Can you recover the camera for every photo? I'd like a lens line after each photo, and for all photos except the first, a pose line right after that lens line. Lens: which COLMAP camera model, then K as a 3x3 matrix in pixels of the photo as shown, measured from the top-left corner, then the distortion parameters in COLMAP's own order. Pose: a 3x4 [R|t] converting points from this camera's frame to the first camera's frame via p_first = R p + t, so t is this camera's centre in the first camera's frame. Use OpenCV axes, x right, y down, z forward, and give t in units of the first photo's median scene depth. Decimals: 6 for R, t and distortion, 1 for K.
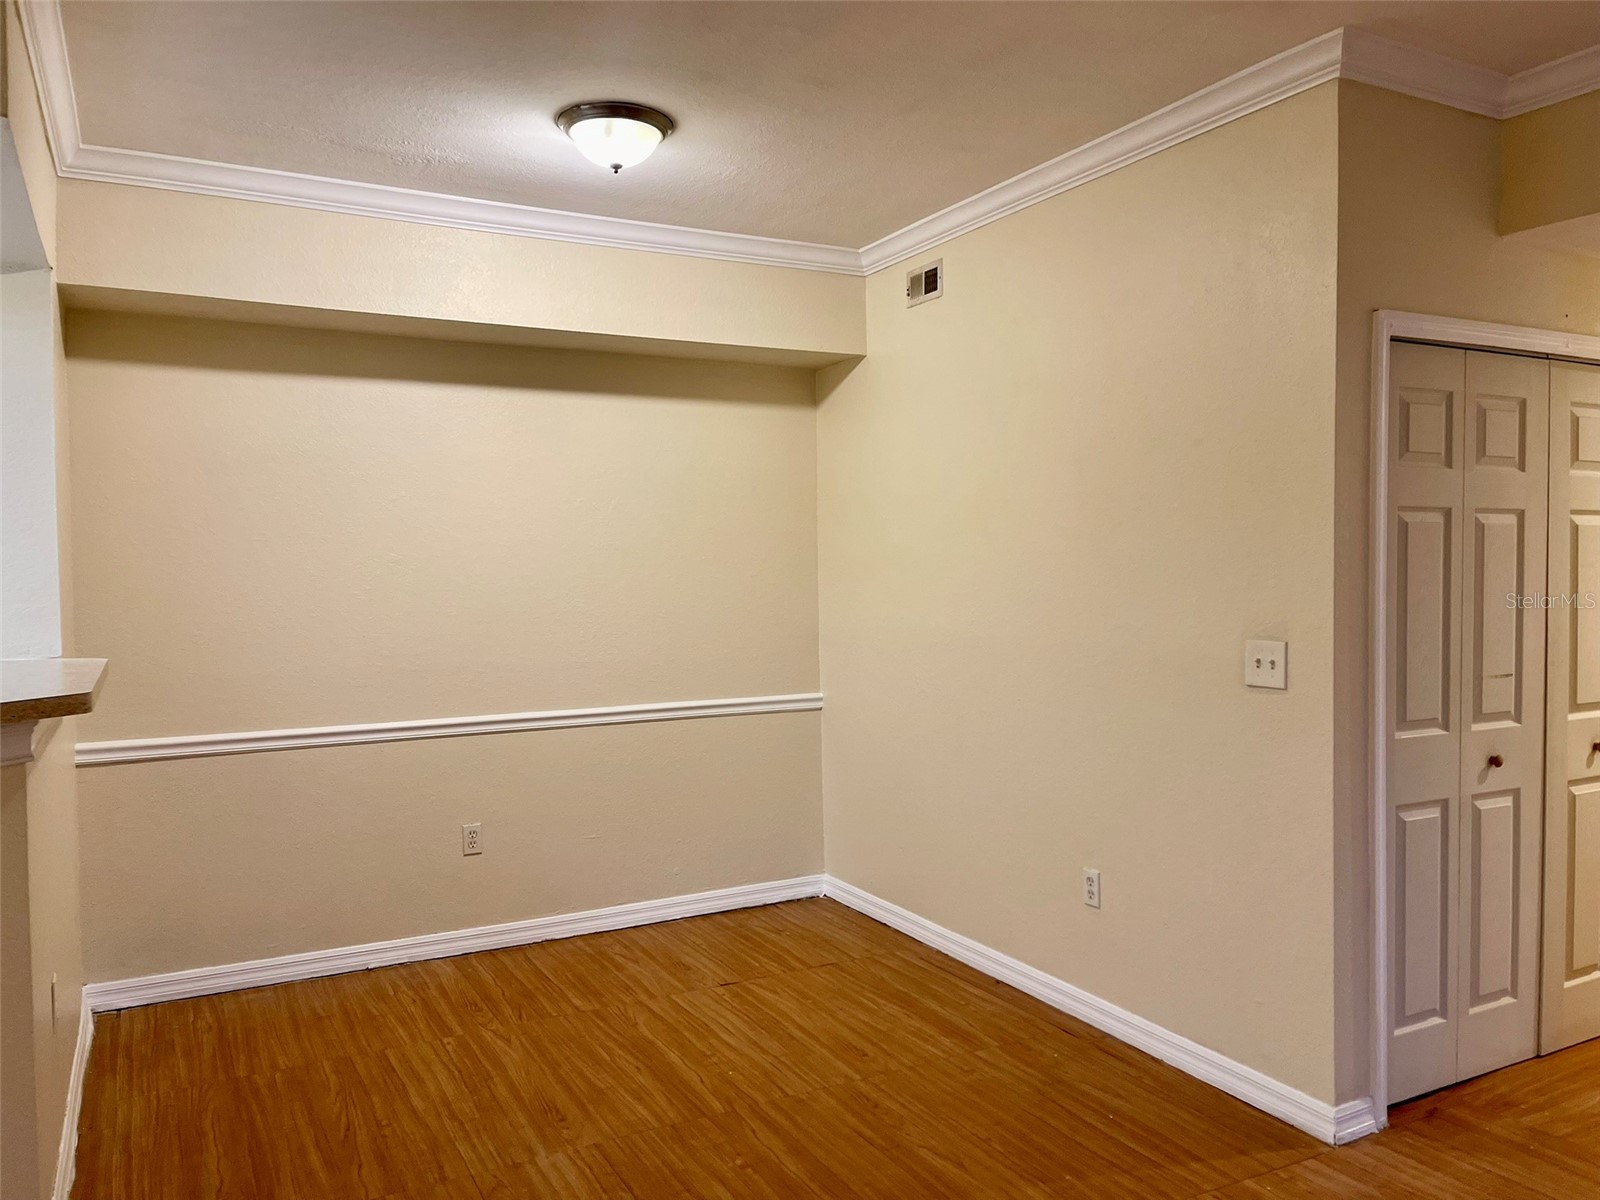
lens RADIAL K [[1225.0, 0, 808.1], [0, 1225.0, 606.0], [0, 0, 1]] dist [0.090906, -0.107325]
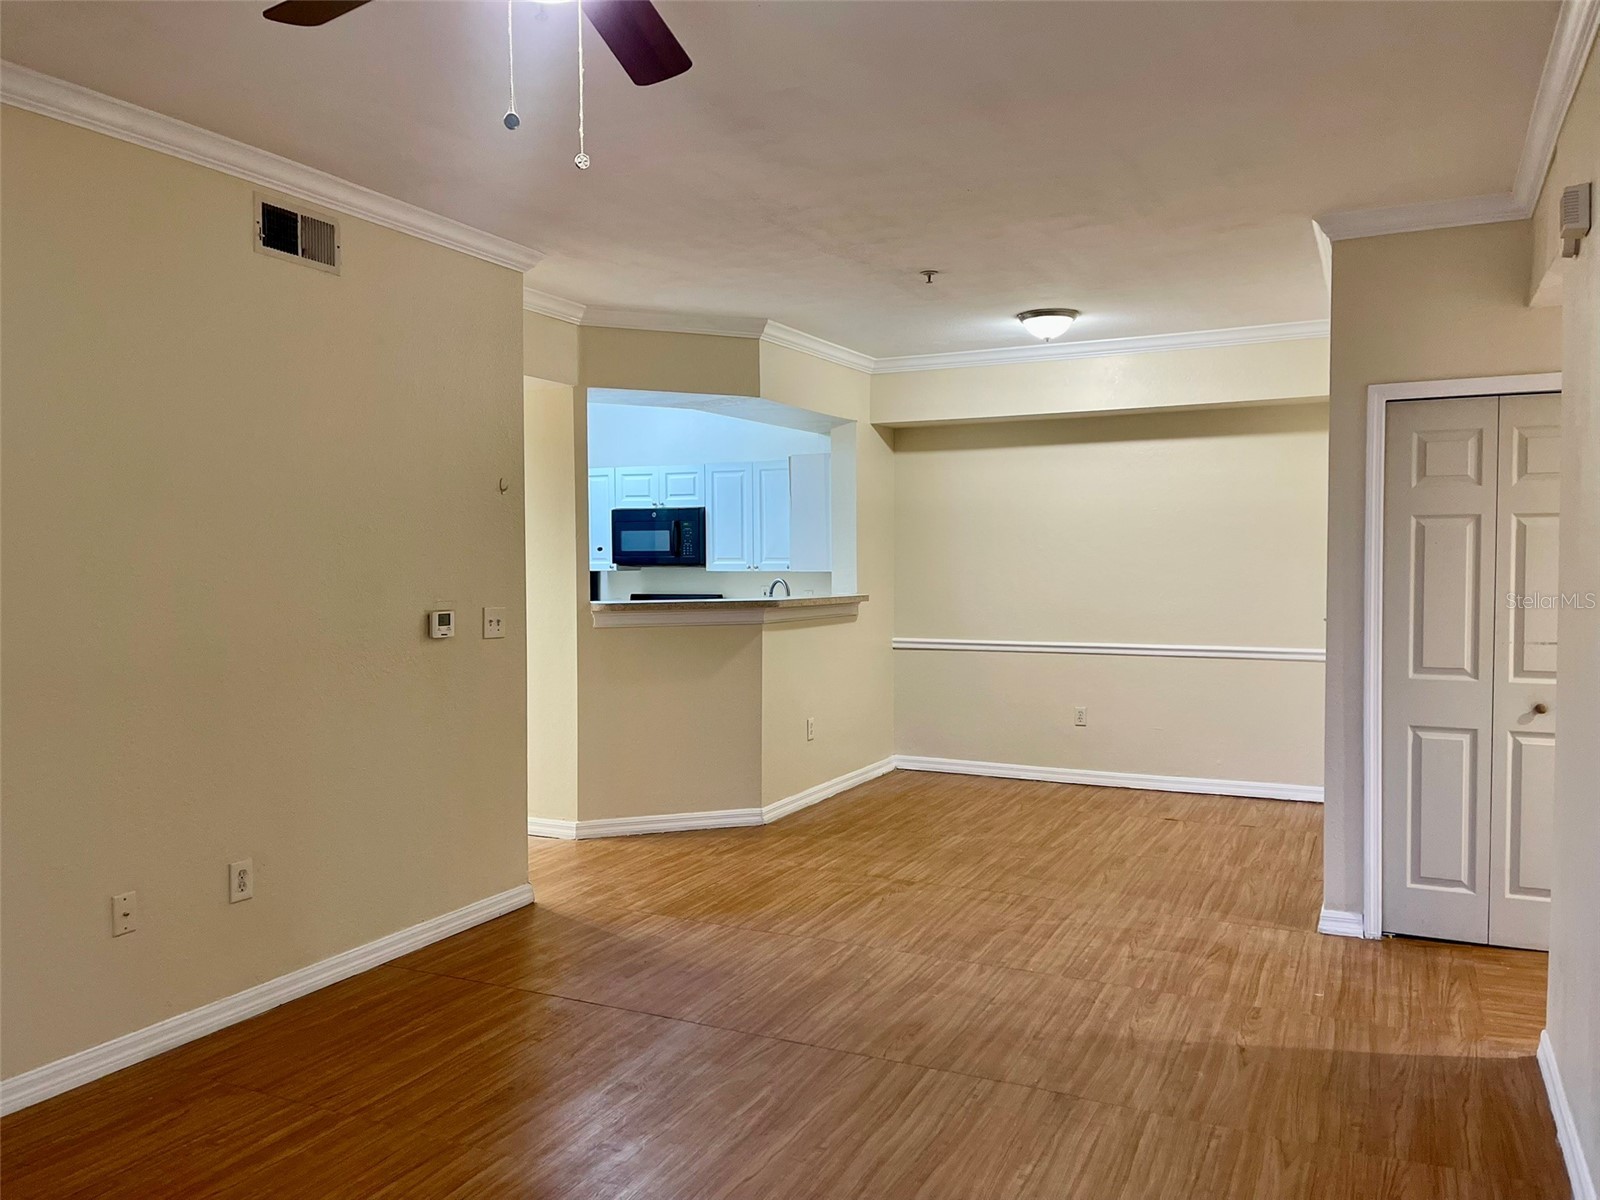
lens RADIAL K [[1225.0, 0, 808.1], [0, 1225.0, 606.0], [0, 0, 1]] dist [0.090906, -0.107325]
pose [[0.585192, 0.039341, -0.809940, 0.984015], [-0.026057, 0.999219, 0.029709, 0.000154], [0.810476, 0.003719, 0.585760, -0.314638]]
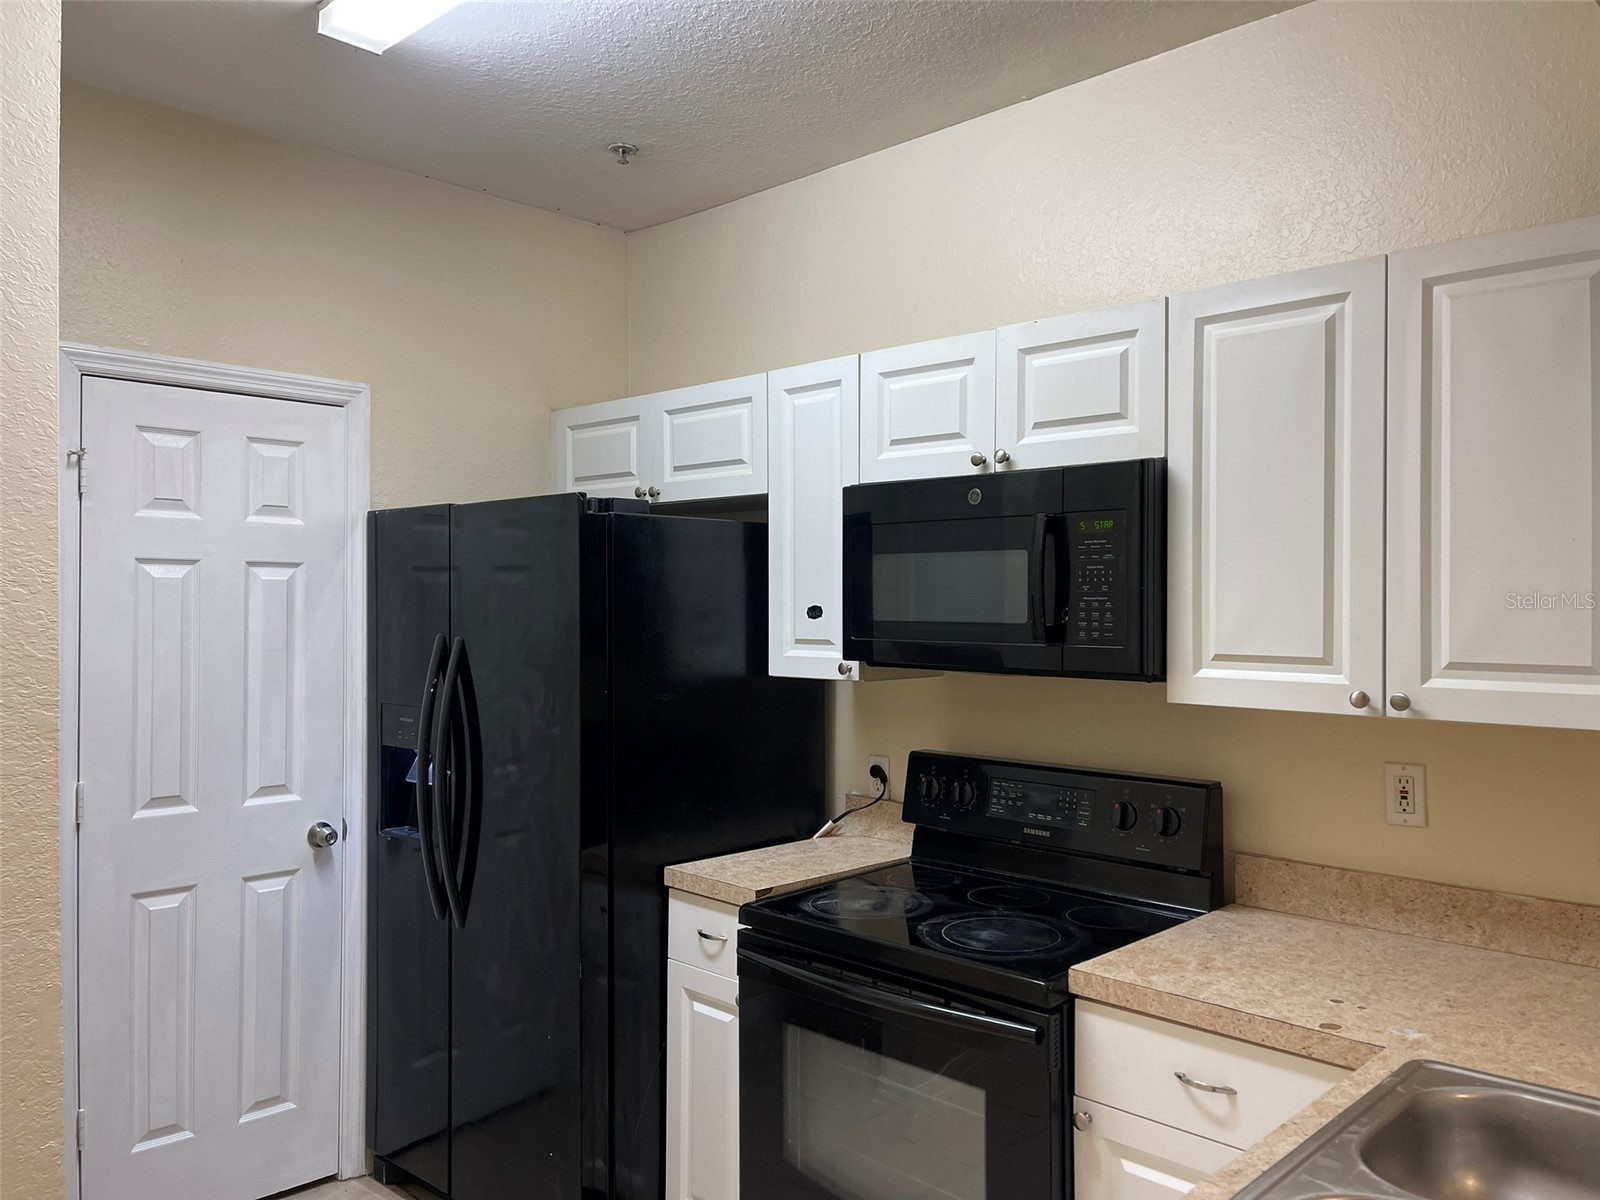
lens RADIAL K [[1225.0, 0, 808.1], [0, 1225.0, 606.0], [0, 0, 1]] dist [0.090906, -0.107325]
pose [[0.304723, 0.010454, -0.952384, -0.354357], [-0.037202, 0.999307, -0.000934, -0.029537], [0.951714, 0.035716, 0.304901, 0.456621]]
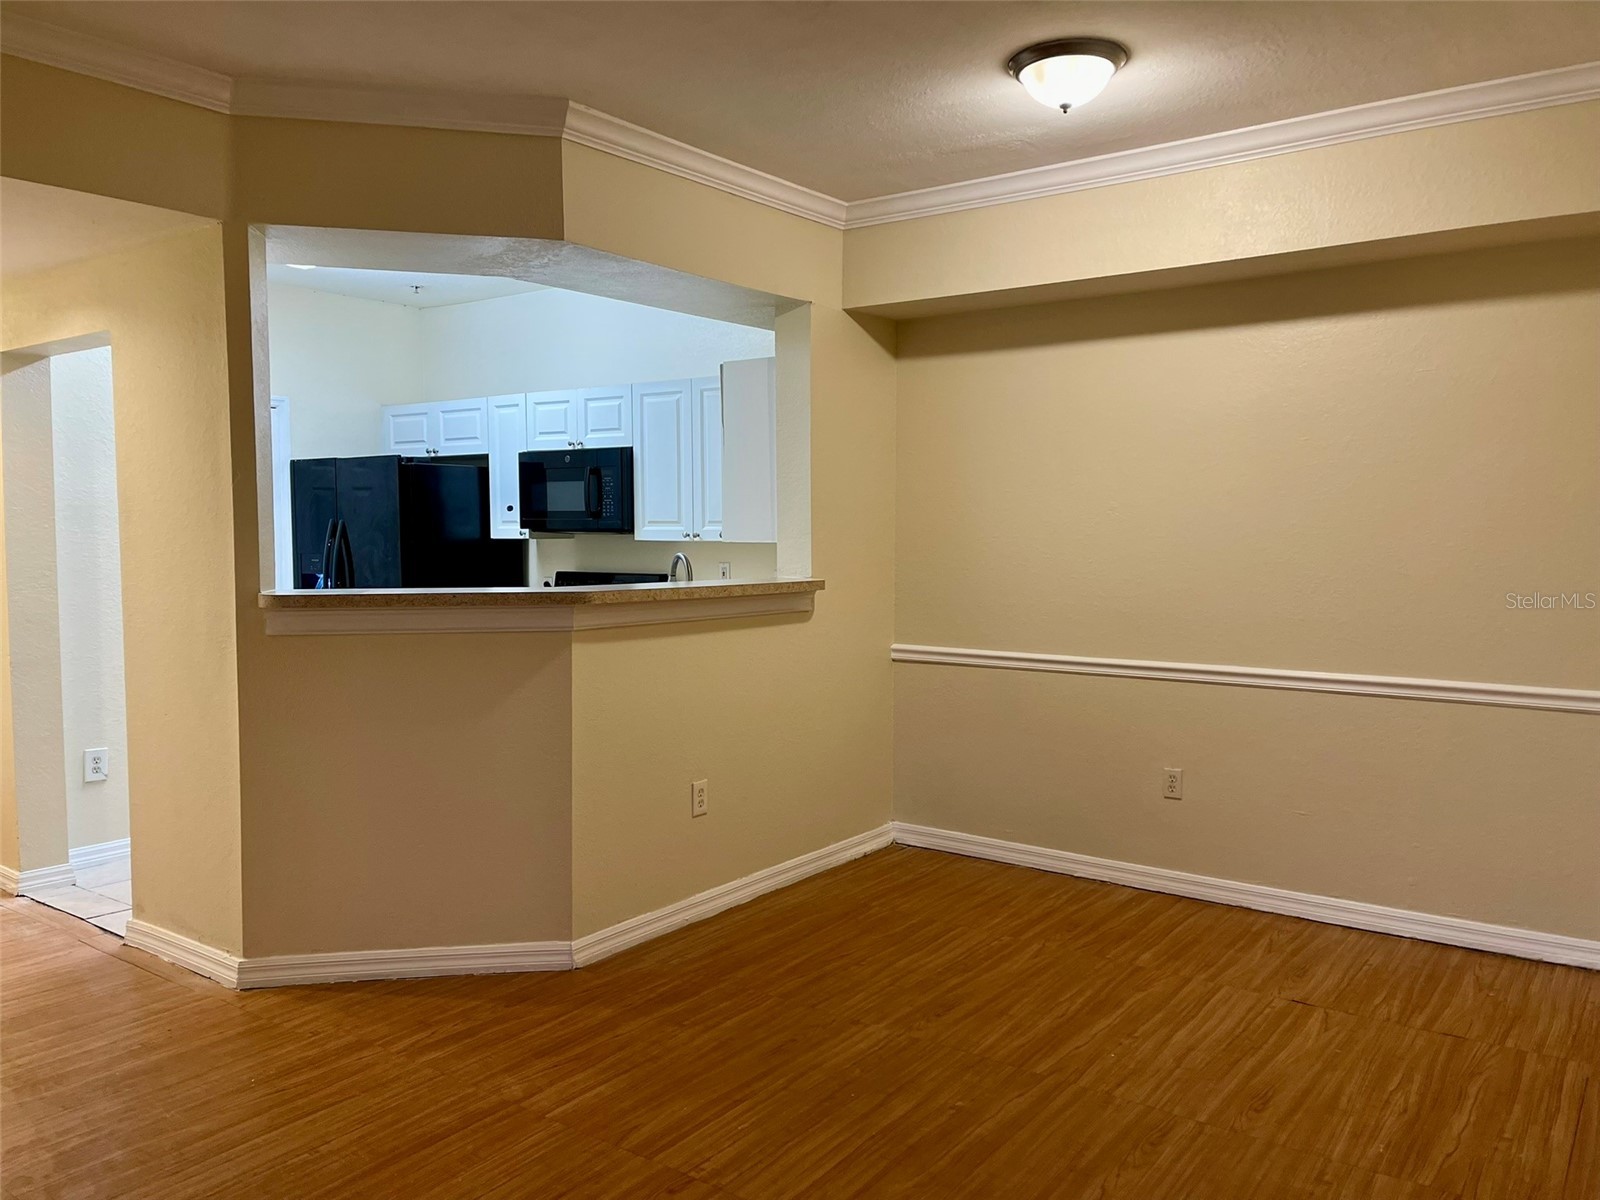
lens RADIAL K [[1225.0, 0, 808.1], [0, 1225.0, 606.0], [0, 0, 1]] dist [0.090906, -0.107325]
pose [[0.429715, 0.069116, -0.900316, 0.577340], [-0.030856, 0.997608, 0.061858, -0.011140], [0.902437, 0.001199, 0.430820, 0.339180]]
